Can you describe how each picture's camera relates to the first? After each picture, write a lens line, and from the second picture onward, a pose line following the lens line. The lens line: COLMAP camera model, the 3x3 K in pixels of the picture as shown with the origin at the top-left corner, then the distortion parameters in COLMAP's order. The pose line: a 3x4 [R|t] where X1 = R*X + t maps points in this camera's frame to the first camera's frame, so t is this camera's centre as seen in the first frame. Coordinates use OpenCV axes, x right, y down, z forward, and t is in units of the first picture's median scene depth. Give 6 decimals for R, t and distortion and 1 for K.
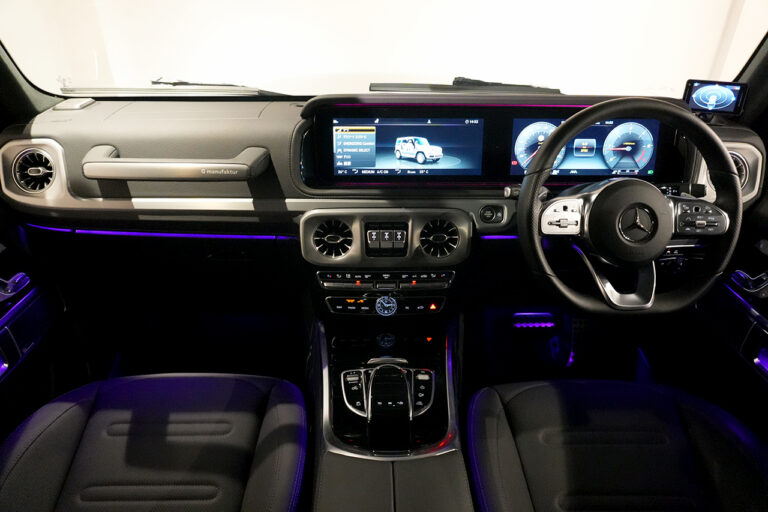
lens RADIAL K [[519.4, 0, 384.0], [0, 519.4, 256.0], [0, 0, 1]] dist [-0.026530, 0.006739]
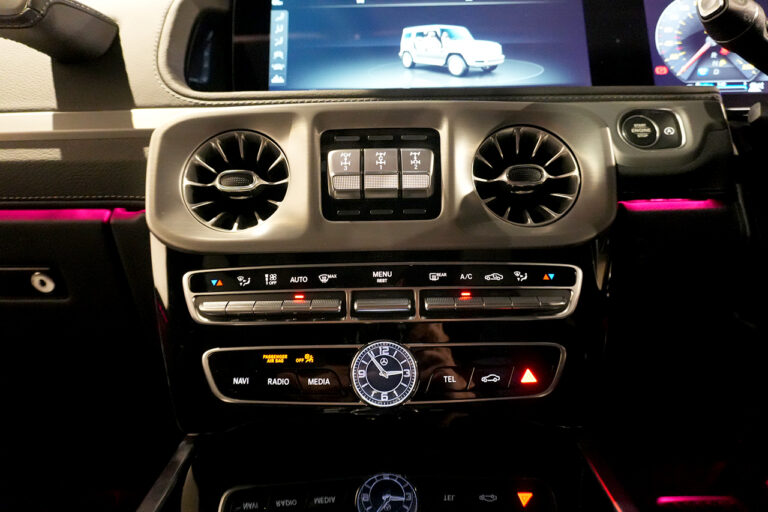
lens RADIAL K [[519.4, 0, 384.0], [0, 519.4, 256.0], [0, 0, 1]] dist [-0.026530, 0.006739]
pose [[0.999076, -0.028893, -0.031808, 0.016331], [0.011740, 0.895579, -0.444747, 0.174381], [0.041337, 0.443962, 0.895091, 0.679199]]
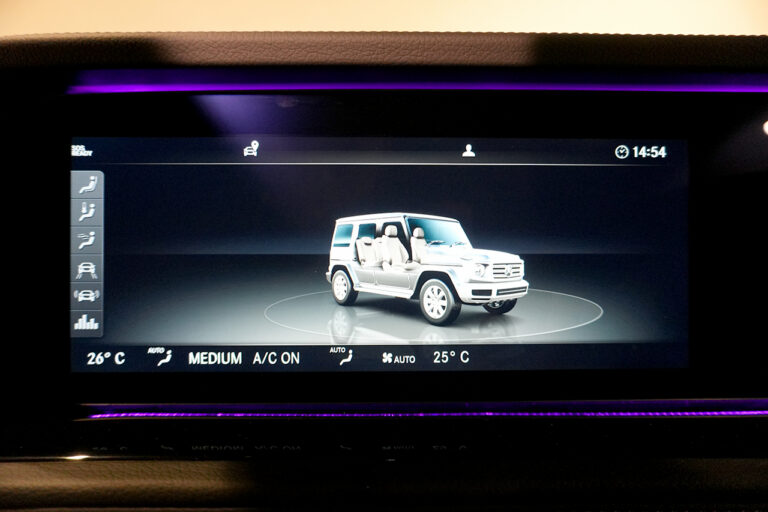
lens RADIAL K [[519.4, 0, 384.0], [0, 519.4, 256.0], [0, 0, 1]] dist [-0.026530, 0.006739]
pose [[0.999977, -0.003415, -0.005907, 0.049491], [0.001677, 0.962170, -0.272443, -0.147561], [0.006614, 0.272427, 0.962154, 0.788460]]
